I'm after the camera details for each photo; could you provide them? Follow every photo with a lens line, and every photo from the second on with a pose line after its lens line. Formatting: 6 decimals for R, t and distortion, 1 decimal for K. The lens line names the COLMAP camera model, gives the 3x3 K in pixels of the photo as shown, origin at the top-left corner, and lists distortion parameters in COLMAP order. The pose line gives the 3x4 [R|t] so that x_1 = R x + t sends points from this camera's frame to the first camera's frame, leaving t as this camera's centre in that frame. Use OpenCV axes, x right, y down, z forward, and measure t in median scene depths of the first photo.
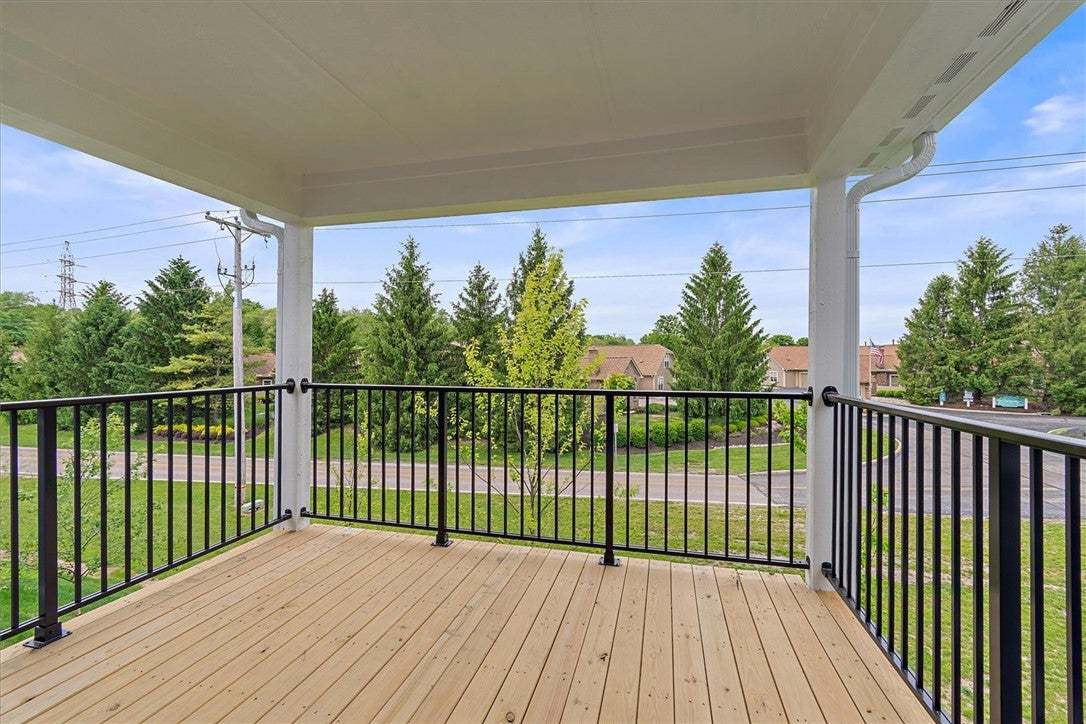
lens RADIAL K [[479.4, 0, 541.6], [0, 479.4, 359.4], [0, 0, 1]] dist [0.000047, 0.000178]
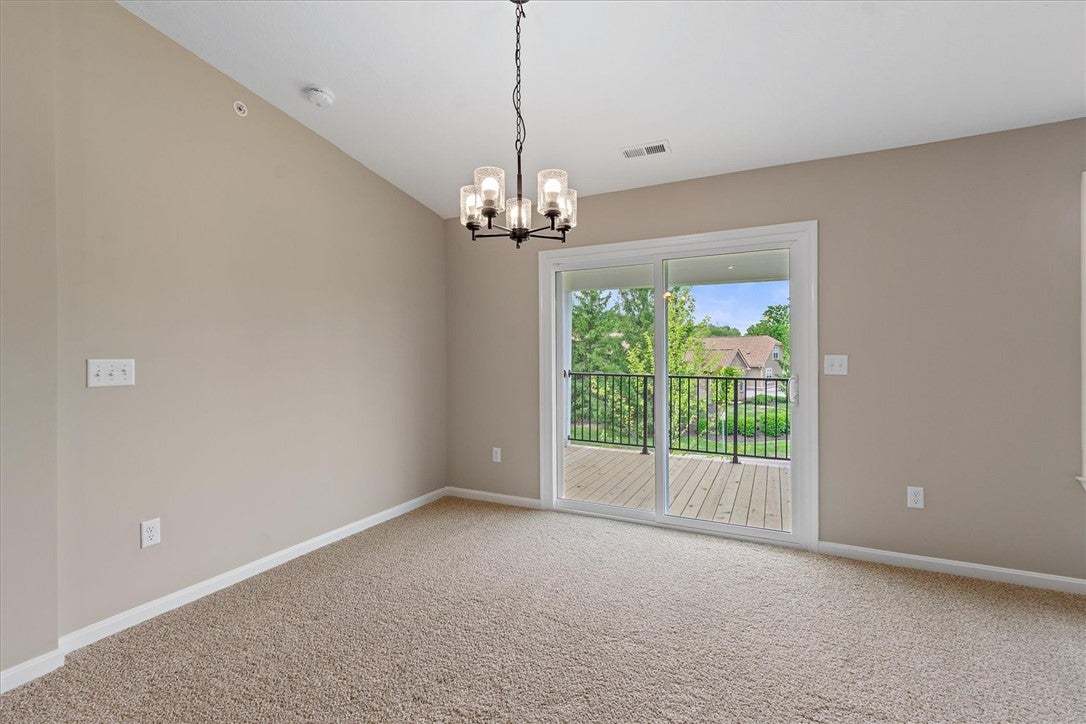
lens RADIAL K [[479.4, 0, 541.6], [0, 479.4, 359.4], [0, 0, 1]] dist [0.000047, 0.000178]
pose [[0.979986, 0.003153, -0.199043, -0.018674], [0.000832, 0.999801, 0.019938, -0.003633], [0.199066, -0.019704, 0.979788, -0.082185]]
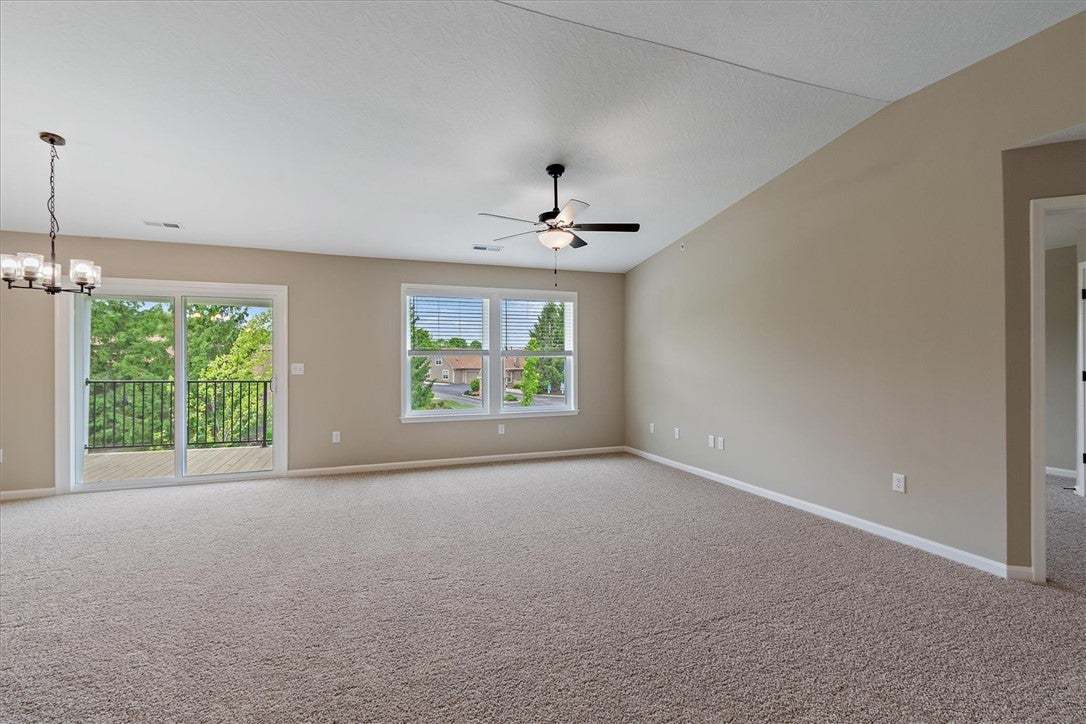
lens RADIAL K [[479.4, 0, 541.6], [0, 479.4, 359.4], [0, 0, 1]] dist [0.000047, 0.000178]
pose [[0.812124, 0.006526, 0.583448, -0.011533], [-0.008000, 0.999968, -0.000049, -0.004358], [-0.583430, -0.004628, 0.812150, -0.142915]]
